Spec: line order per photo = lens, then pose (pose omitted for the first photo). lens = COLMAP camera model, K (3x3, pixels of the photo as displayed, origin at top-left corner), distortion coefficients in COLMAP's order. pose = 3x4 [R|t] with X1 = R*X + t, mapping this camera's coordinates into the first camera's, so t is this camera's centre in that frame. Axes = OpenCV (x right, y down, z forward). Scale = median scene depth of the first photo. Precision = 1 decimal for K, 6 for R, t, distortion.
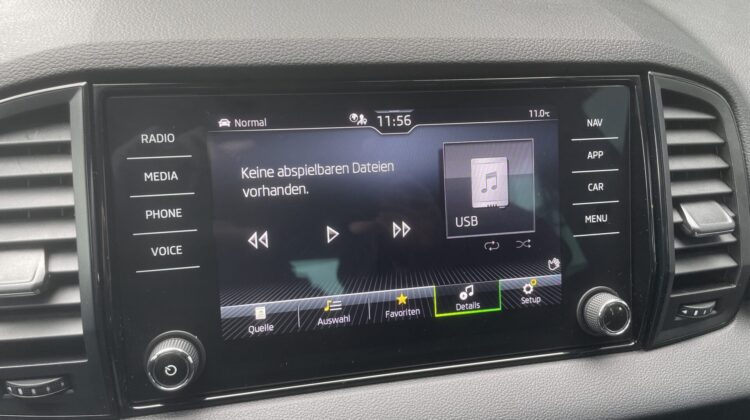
lens RADIAL K [[586.2, 0, 375.0], [0, 586.2, 210.0], [0, 0, 1]] dist [0.062446, -0.117670]
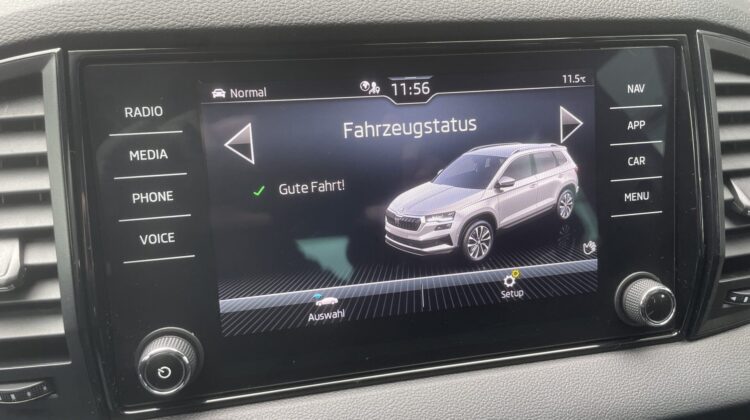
lens RADIAL K [[586.2, 0, 375.0], [0, 586.2, 210.0], [0, 0, 1]] dist [0.062446, -0.117670]
pose [[0.999801, -0.011005, -0.016659, -0.008442], [0.011613, 0.999252, 0.036887, -0.002945], [0.016241, -0.037073, 0.999181, 0.108374]]
